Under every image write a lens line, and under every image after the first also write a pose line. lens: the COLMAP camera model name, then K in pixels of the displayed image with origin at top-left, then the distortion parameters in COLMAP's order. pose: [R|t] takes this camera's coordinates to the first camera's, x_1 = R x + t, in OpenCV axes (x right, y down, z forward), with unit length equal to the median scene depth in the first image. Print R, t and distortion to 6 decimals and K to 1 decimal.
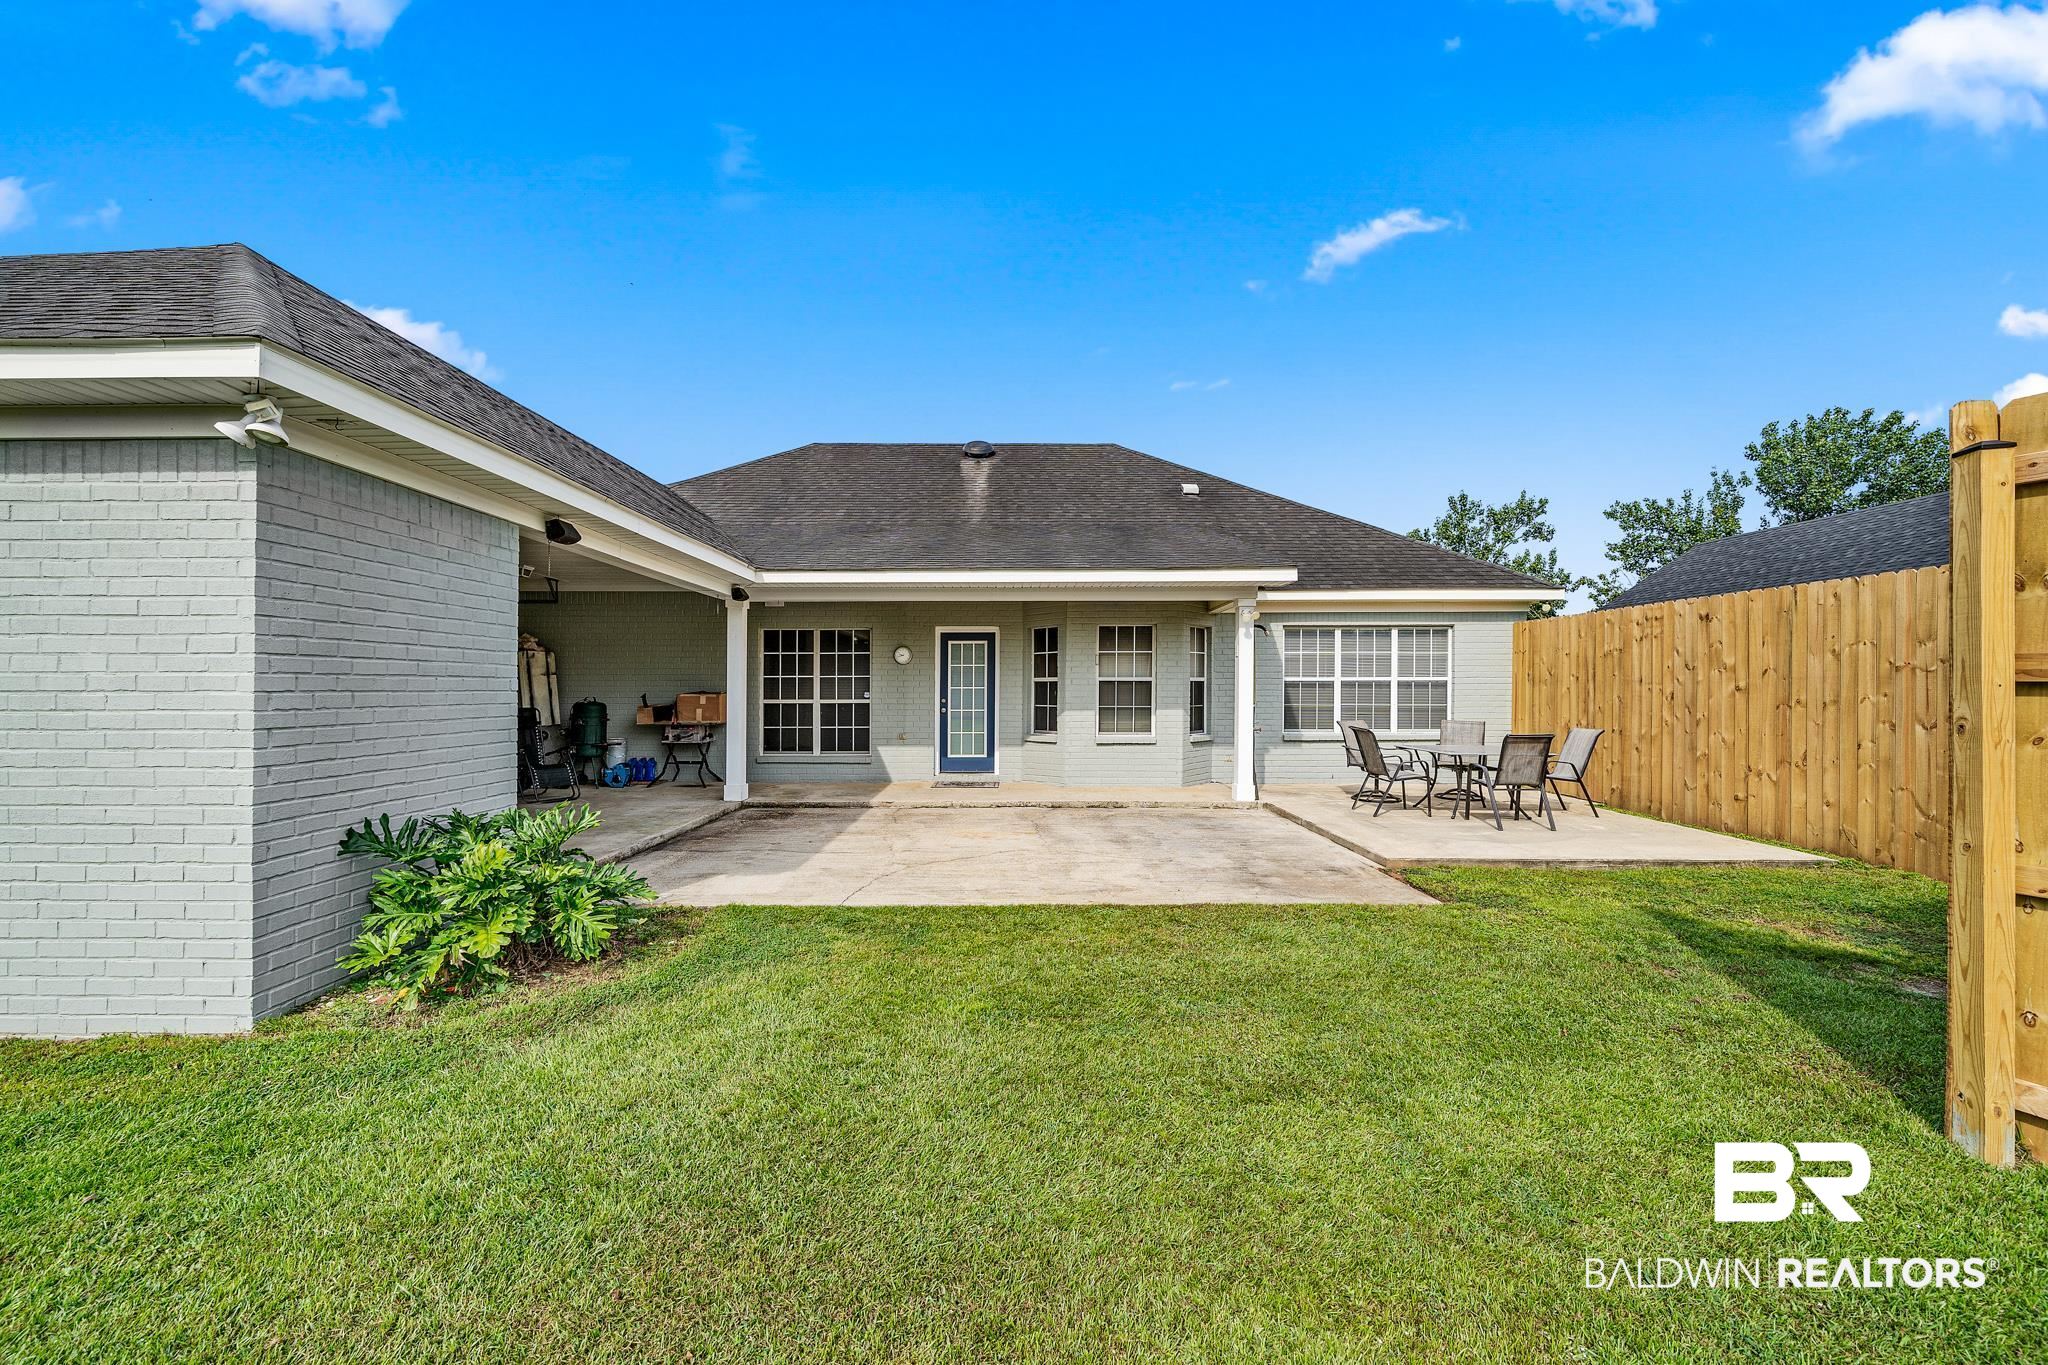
lens RADIAL K [[813.8, 0, 1020.6], [0, 813.8, 676.5], [0, 0, 1]] dist [-0.003218, 0.000340]
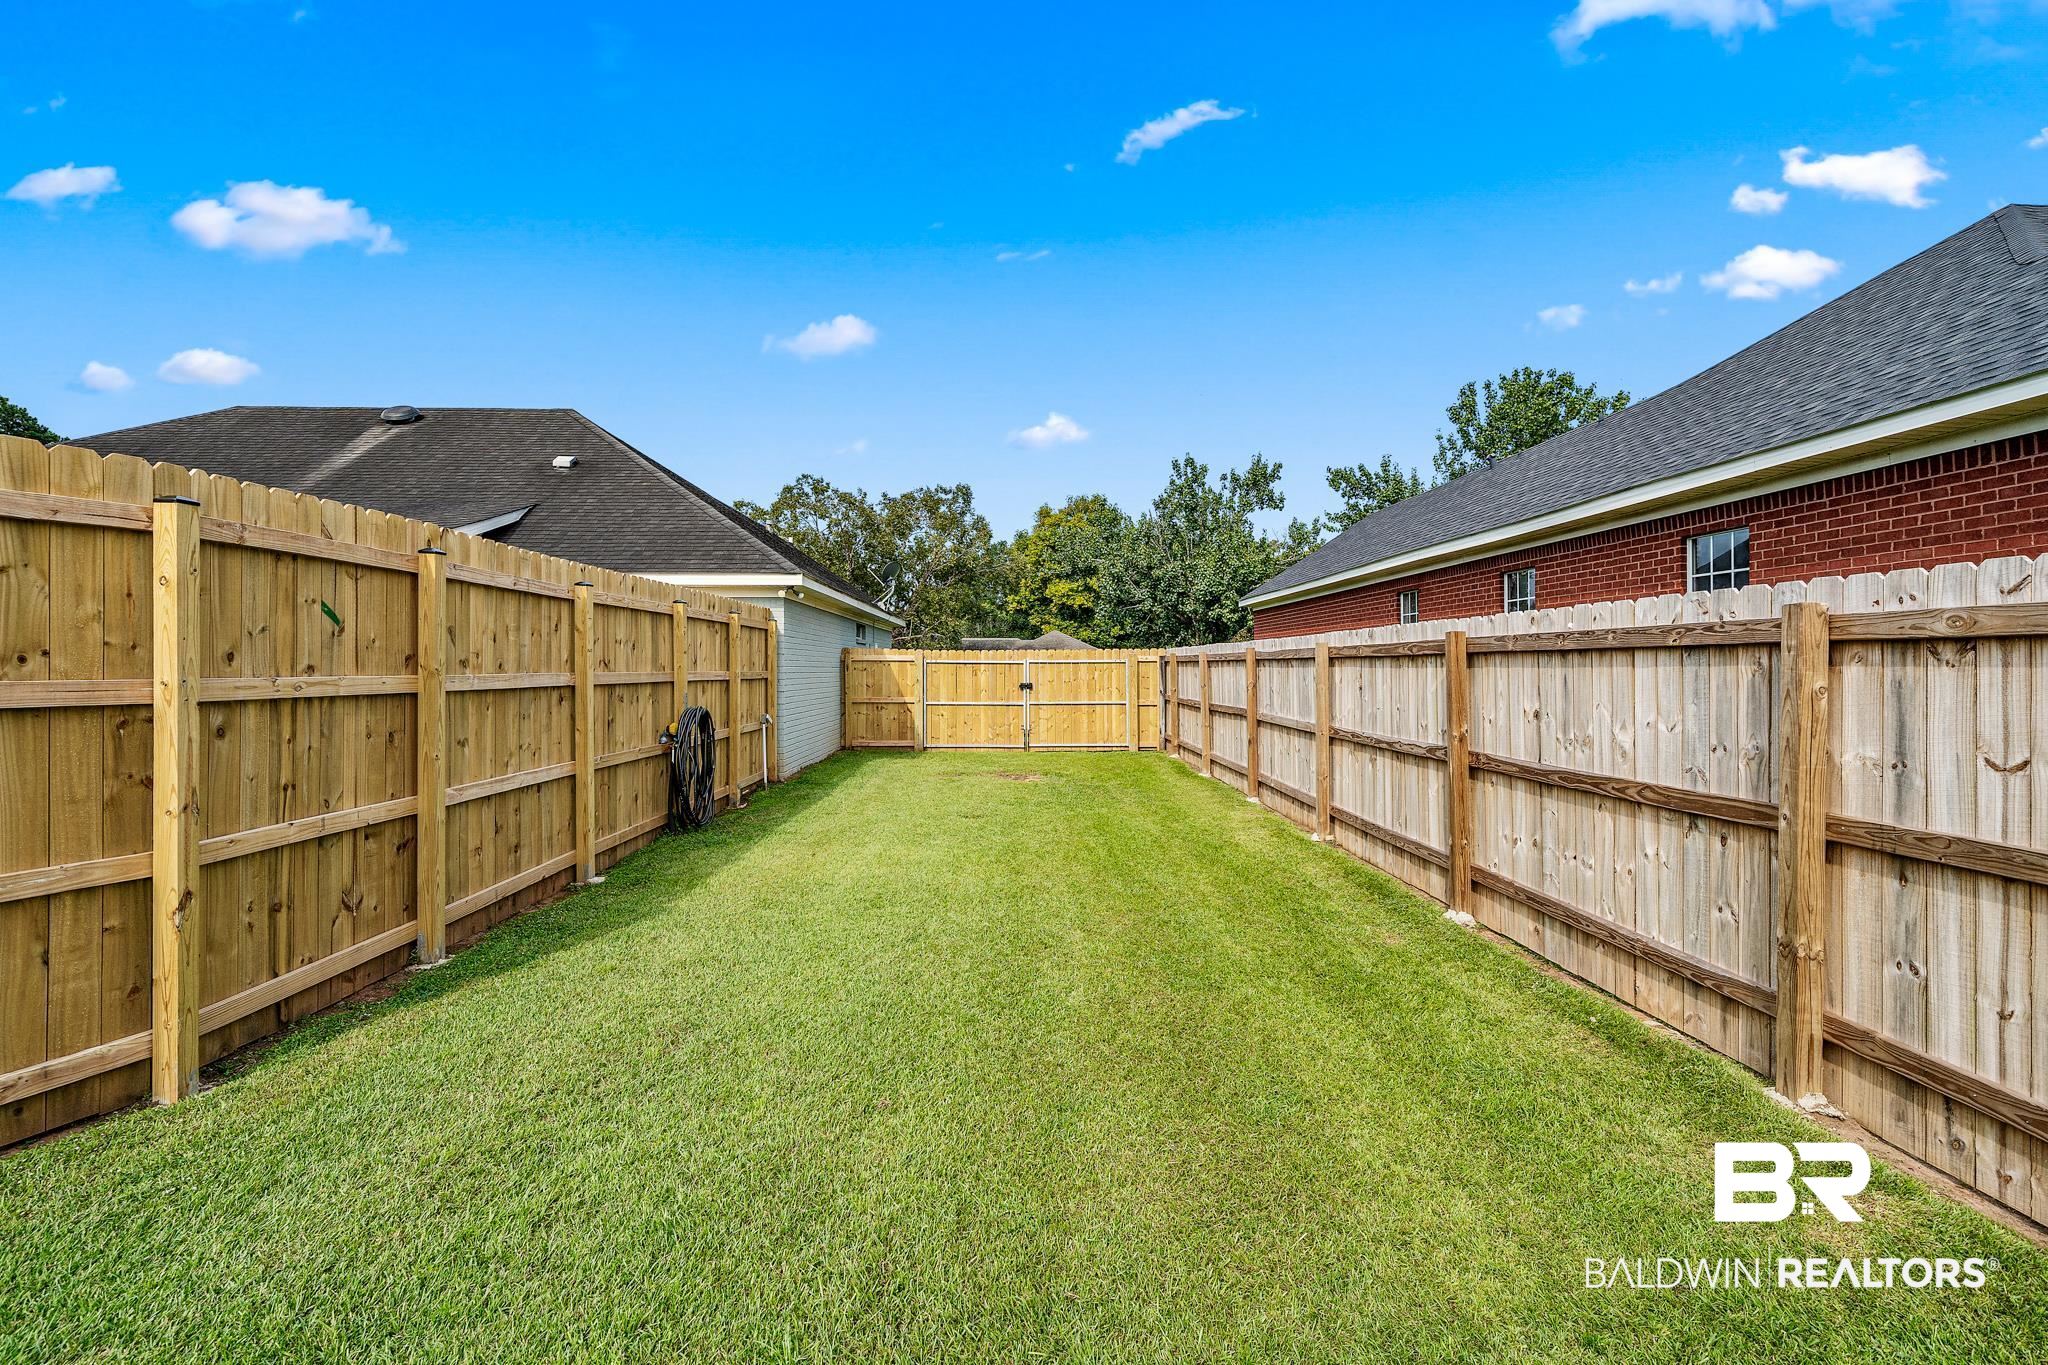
lens RADIAL K [[915.9, 0, 1020.0], [0, 915.9, 663.5], [0, 0, 1]] dist [-0.000275, 0.000258]
pose [[0.999909, 0.001760, 0.013339, 0.913466], [-0.001935, 0.999912, 0.013095, -0.020360], [-0.013315, -0.013120, 0.999825, -0.065647]]
